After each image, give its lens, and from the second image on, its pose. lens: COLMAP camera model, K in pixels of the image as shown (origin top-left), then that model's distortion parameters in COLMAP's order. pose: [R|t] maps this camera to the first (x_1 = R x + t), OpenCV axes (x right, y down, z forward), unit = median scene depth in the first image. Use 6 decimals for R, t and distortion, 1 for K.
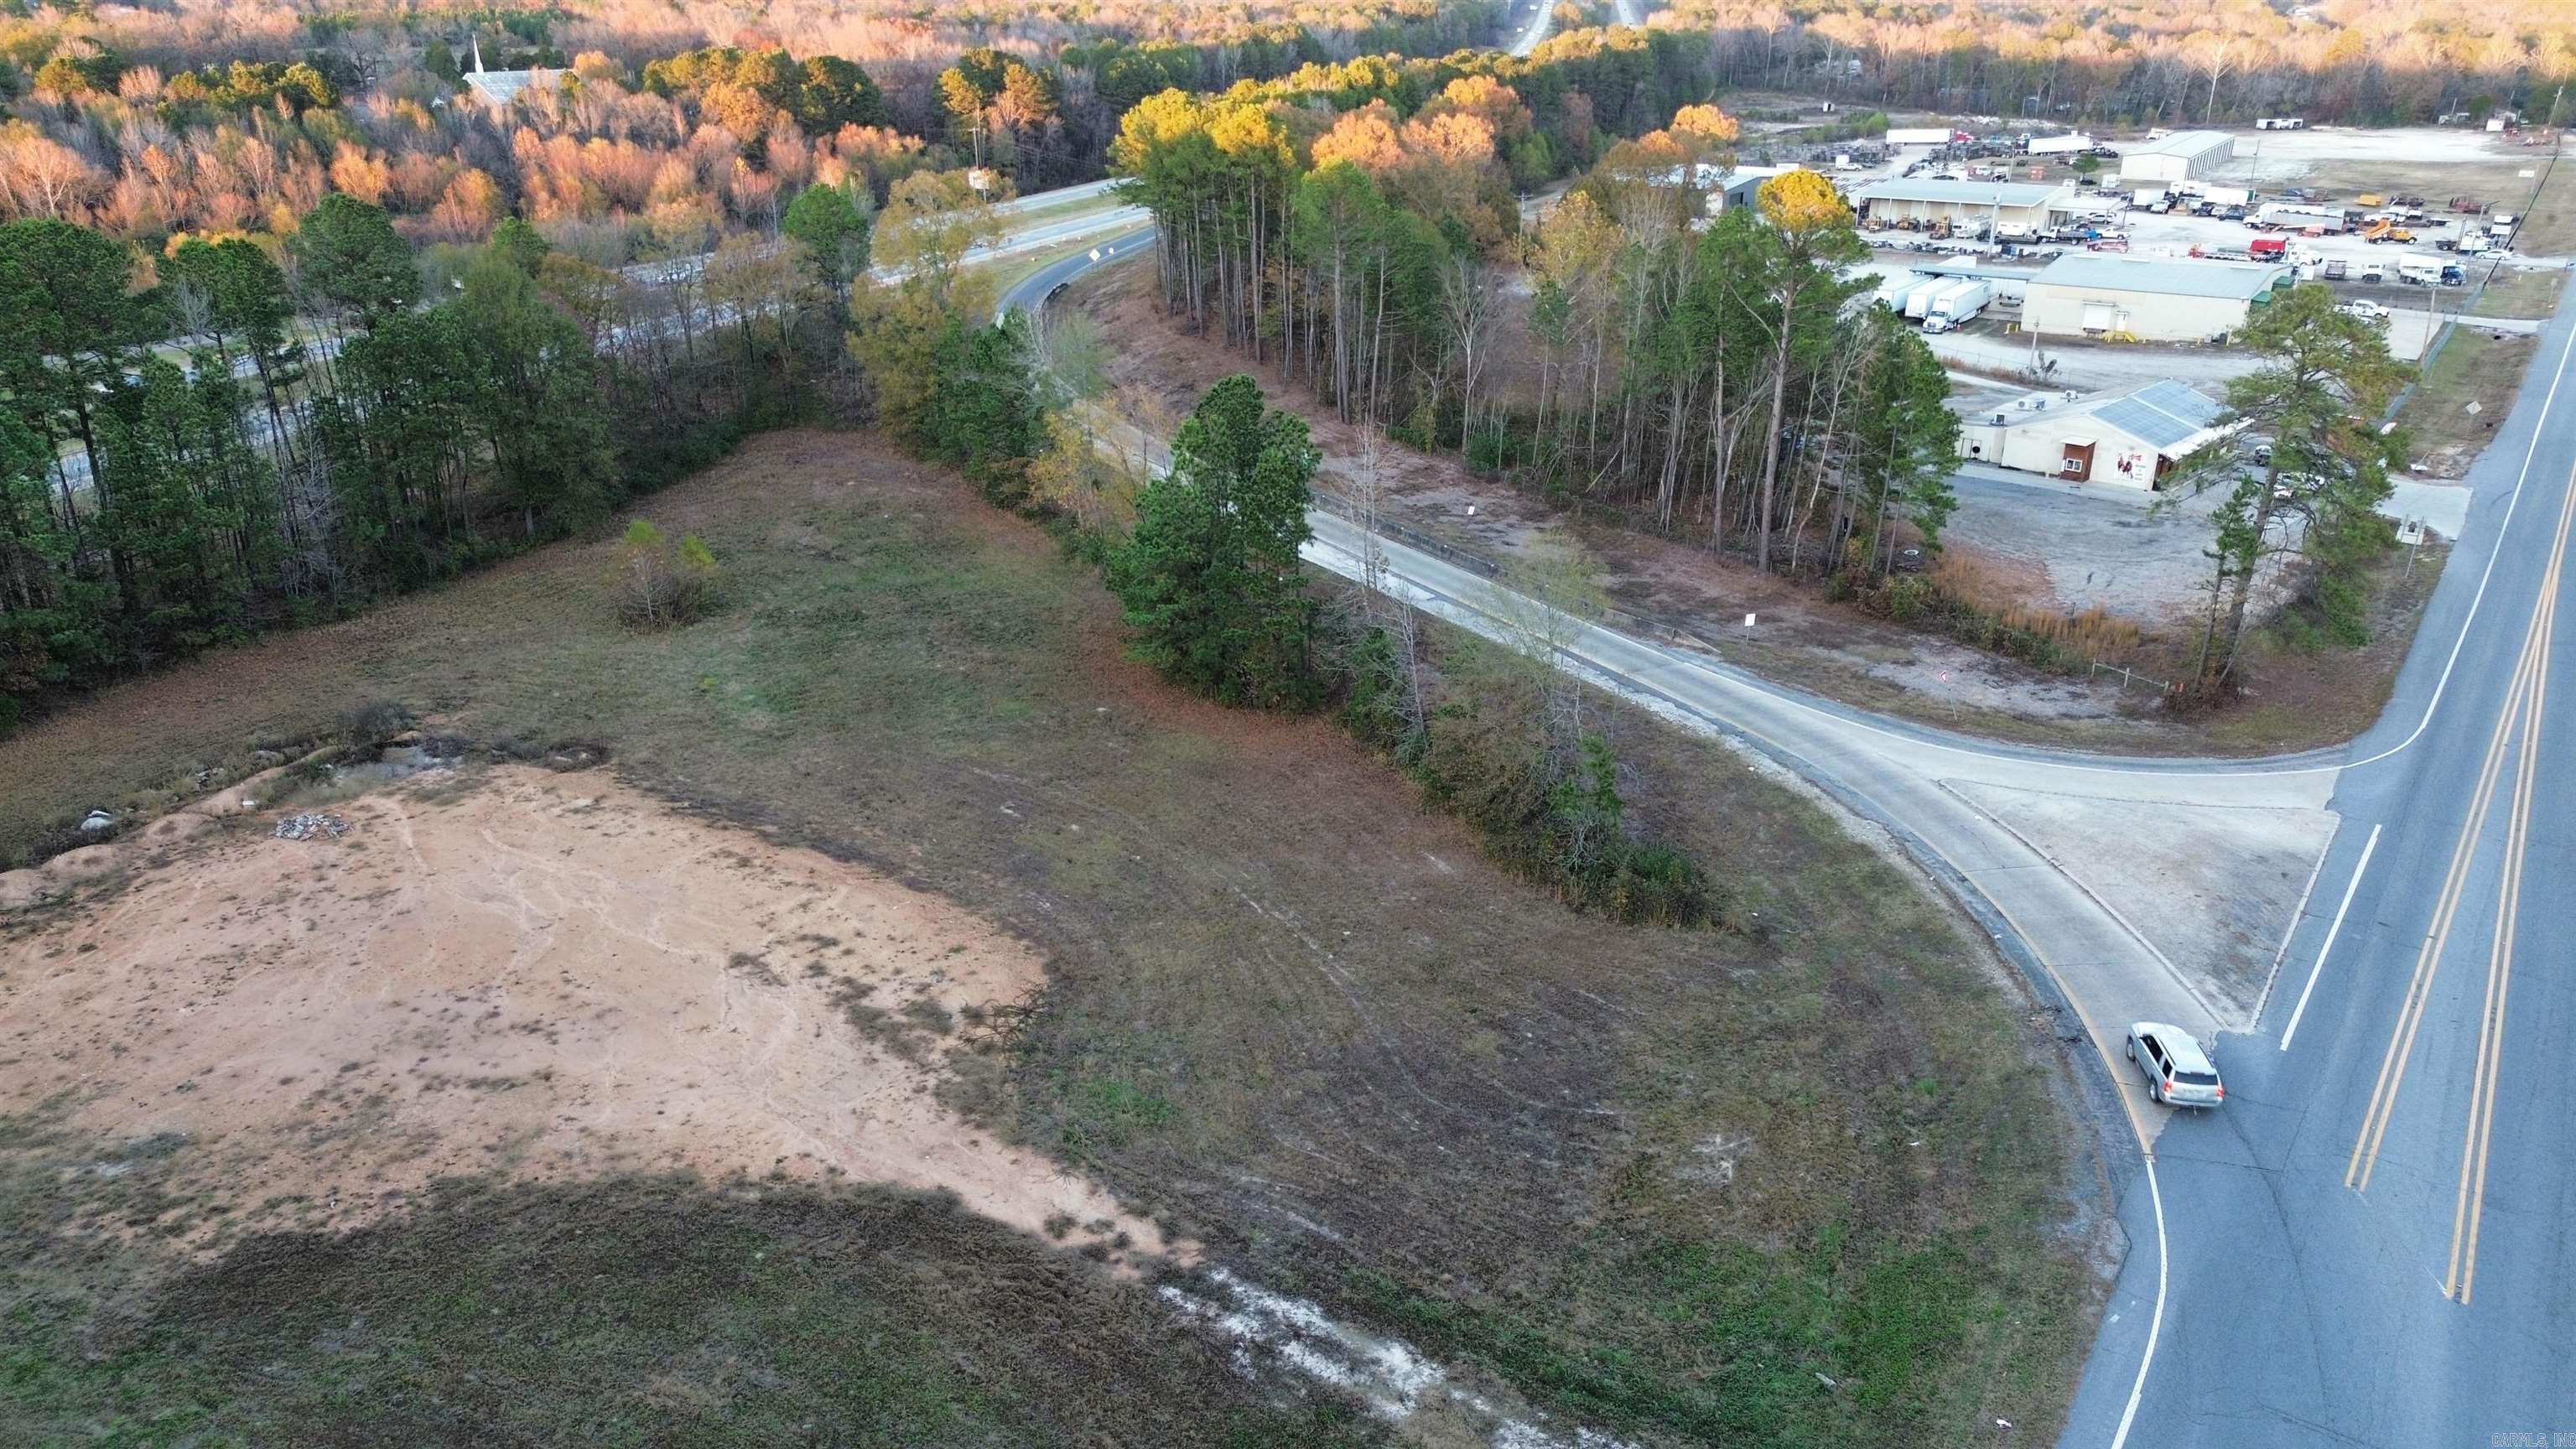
lens RADIAL K [[1815.6, 0, 1278.5], [0, 1815.6, 721.6], [0, 0, 1]] dist [0.072415, -0.059816]
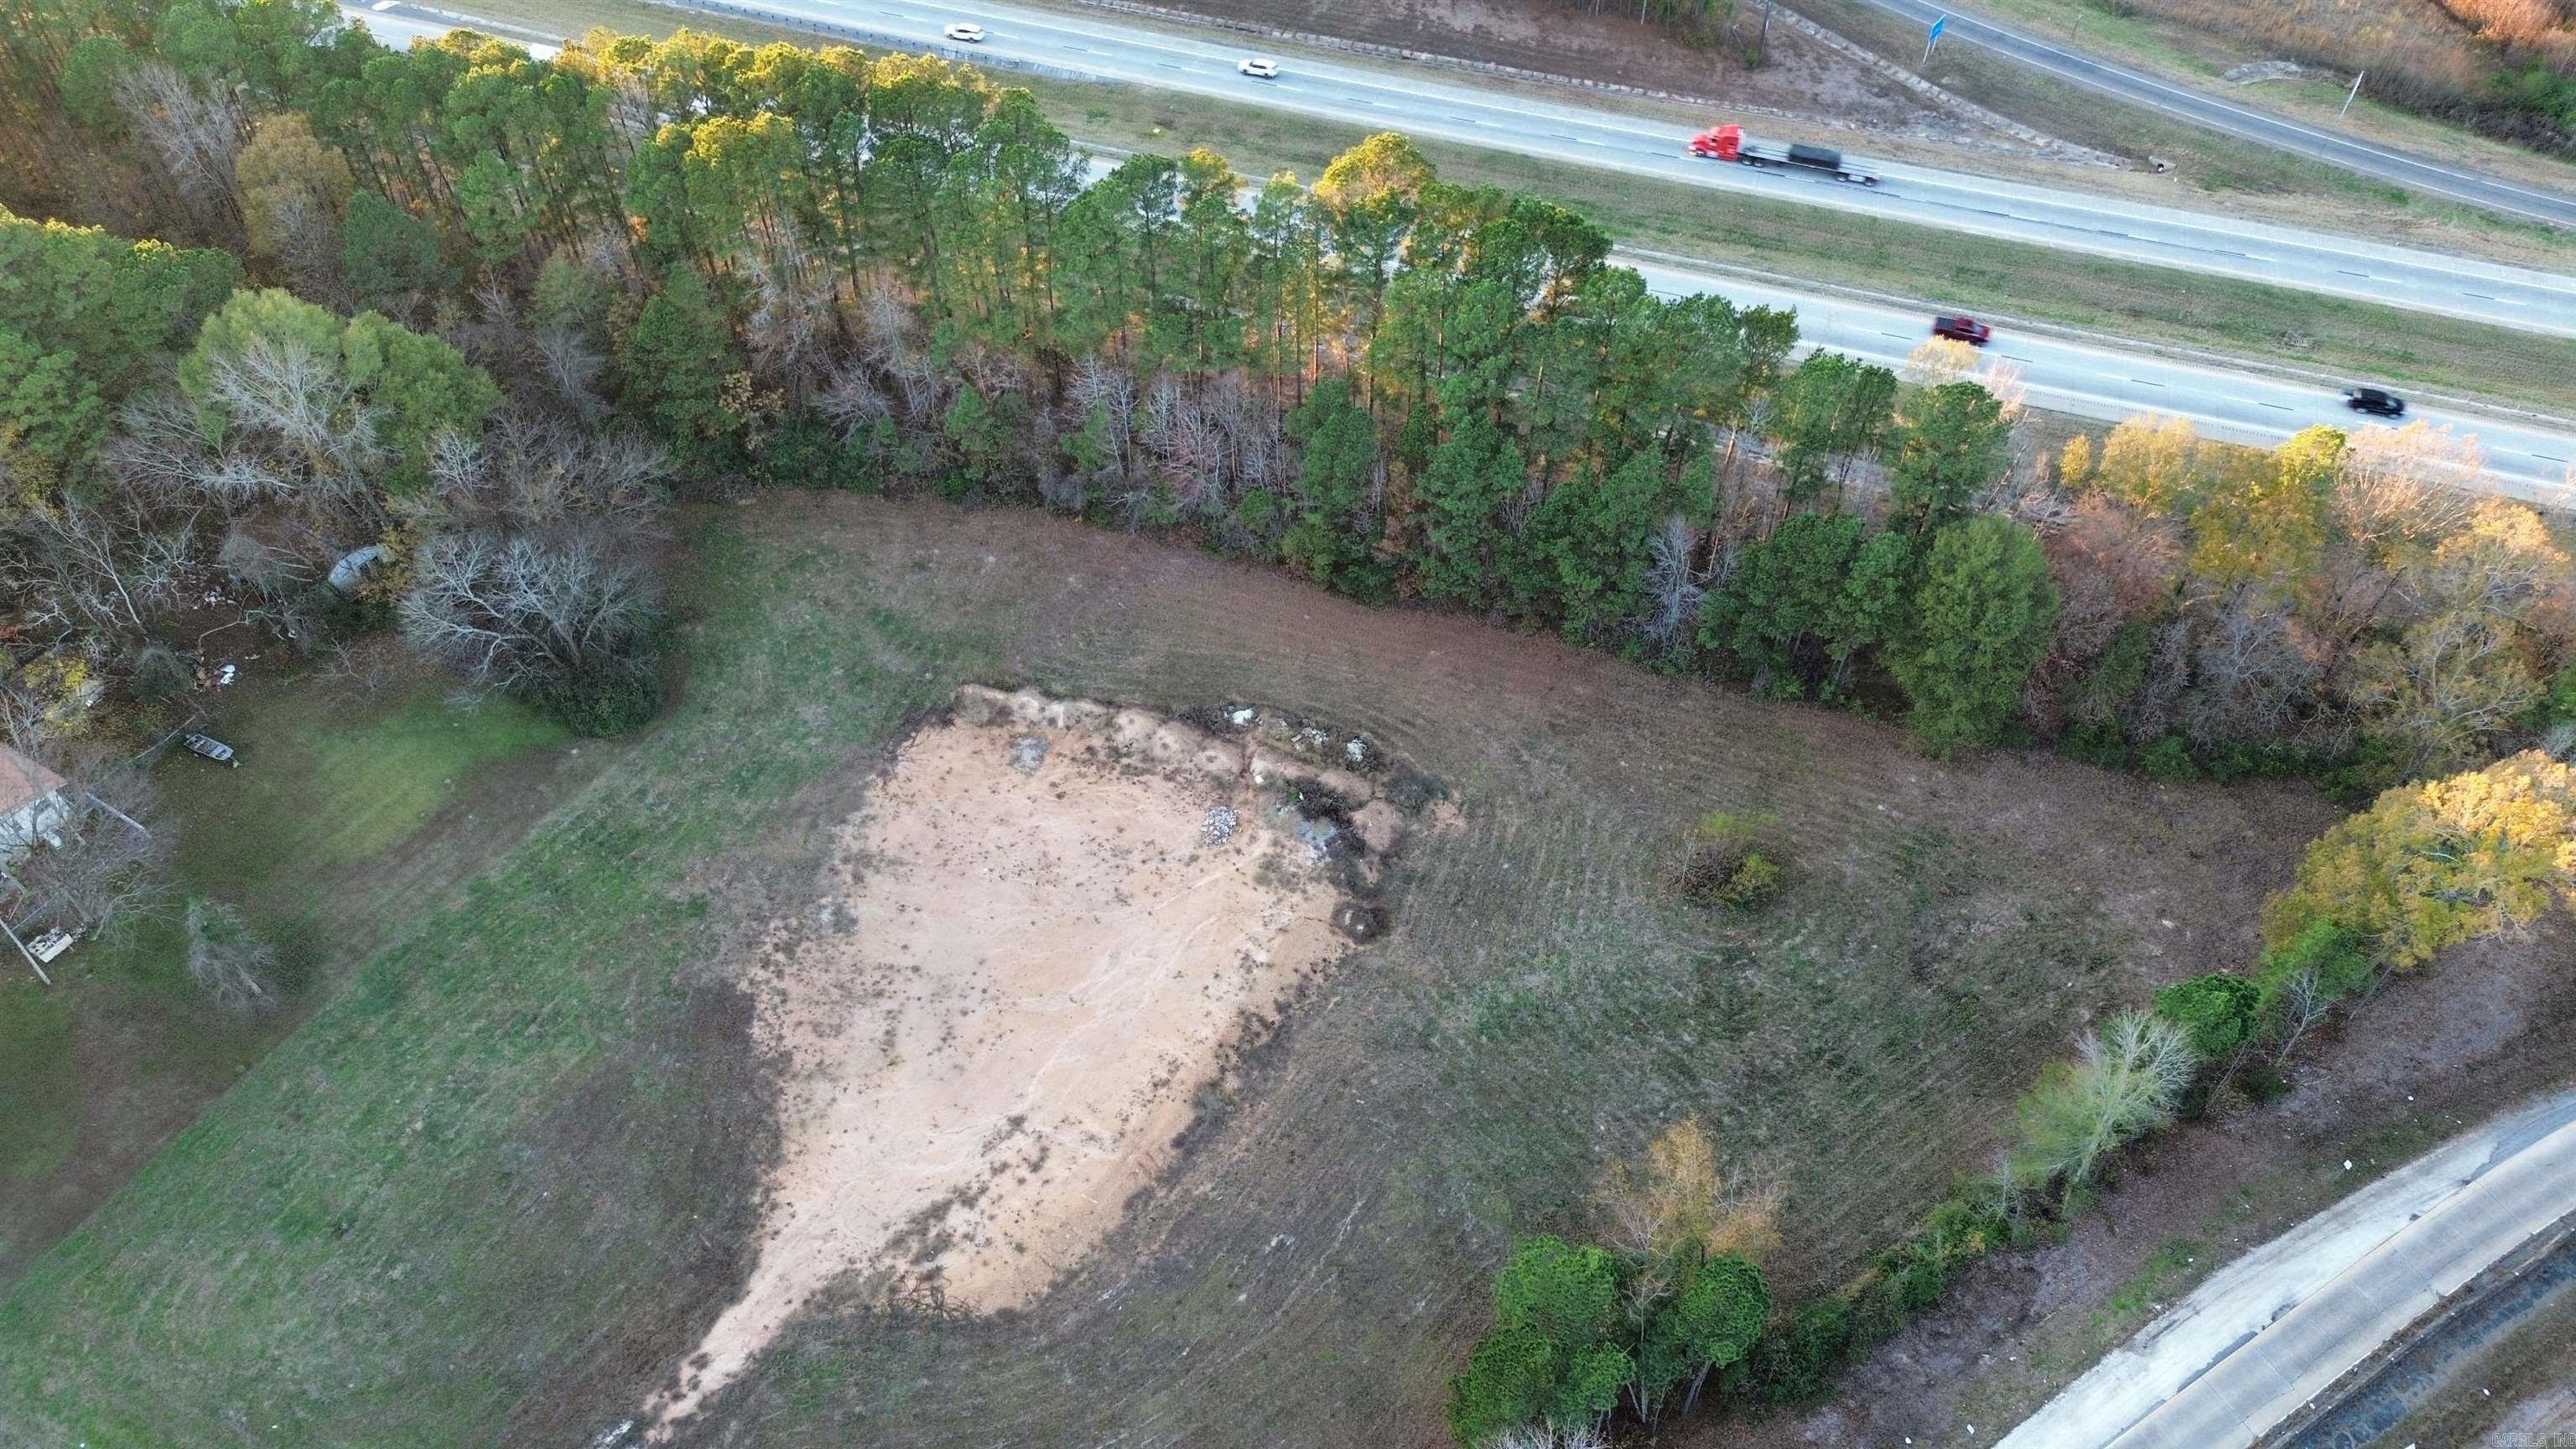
lens RADIAL K [[1816.7, 0, 1282.1], [0, 1816.7, 711.2], [0, 0, 1]] dist [0.105109, -0.121339]
pose [[0.041063, 0.759372, -0.649360, 0.474760], [-0.377621, 0.613499, 0.693557, -1.265798], [0.925049, 0.216733, 0.311947, 0.623917]]
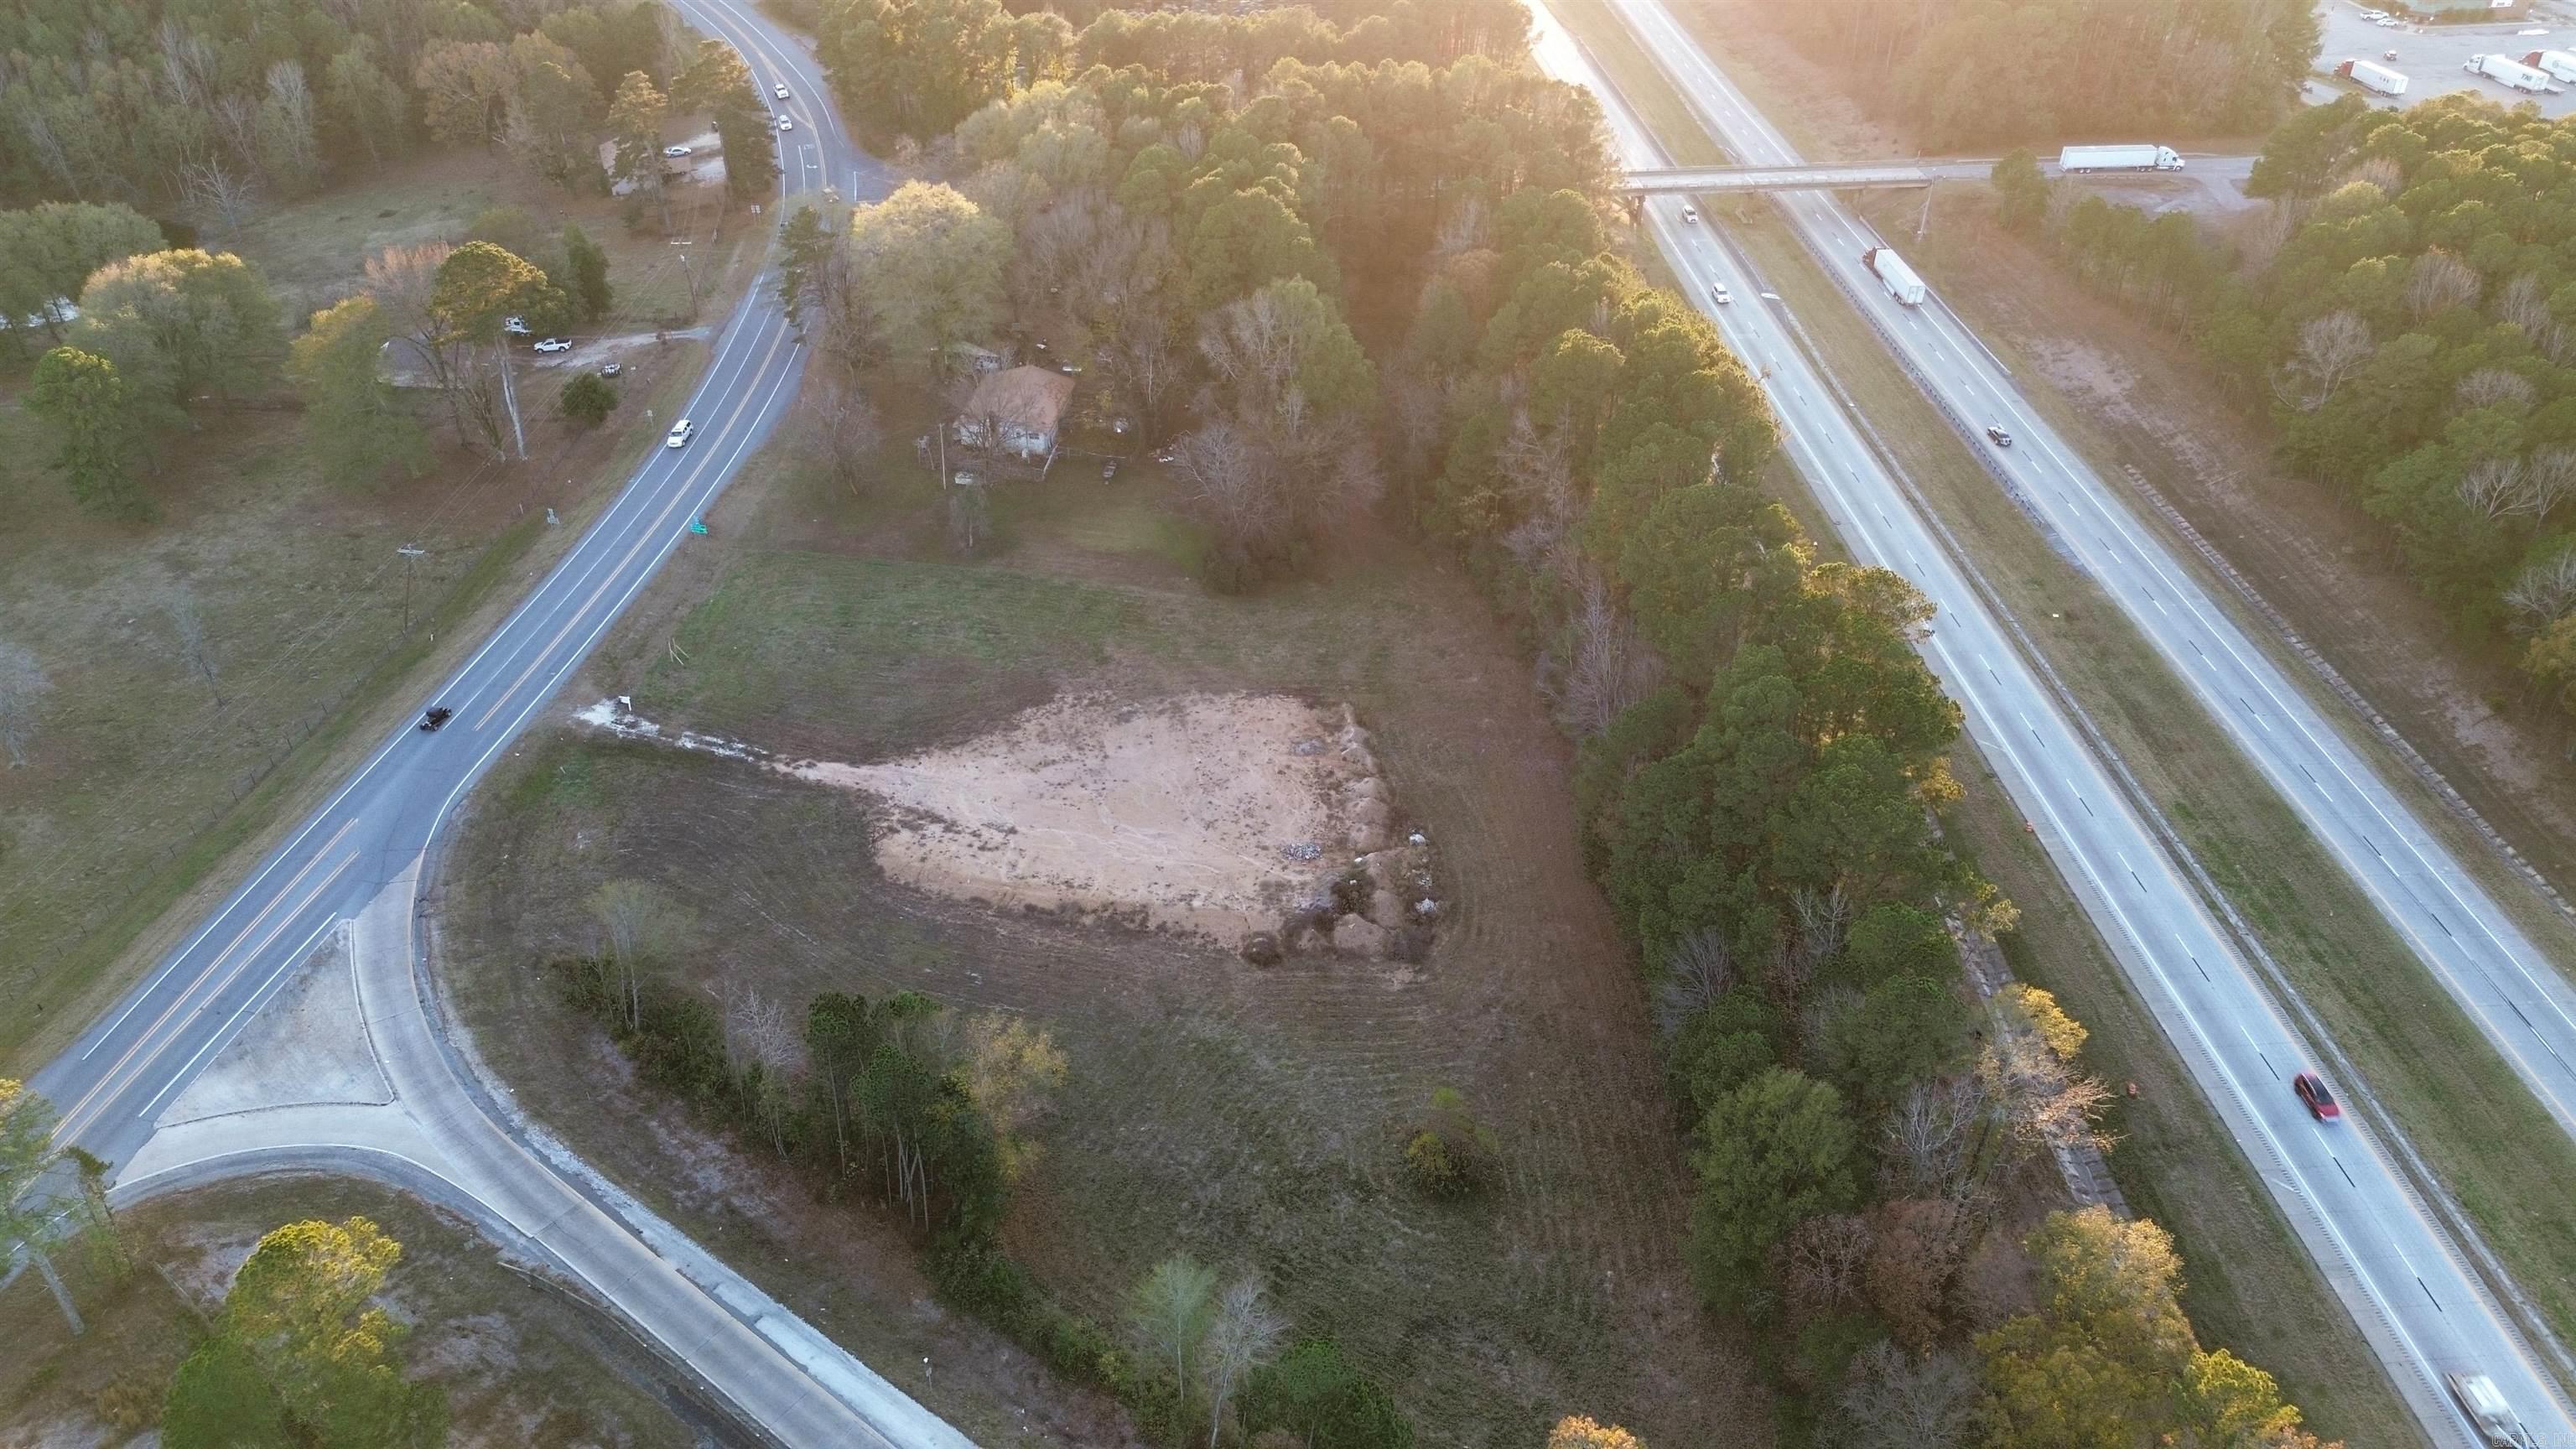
lens RADIAL K [[1810.3, 0, 1280.8], [0, 1810.3, 719.8], [0, 0, 1]] dist [0.098973, -0.103254]
pose [[-0.914266, 0.234595, -0.330276, 0.118987], [-0.149020, 0.563353, 0.812666, -1.832719], [0.376709, 0.792211, -0.480095, 2.079435]]
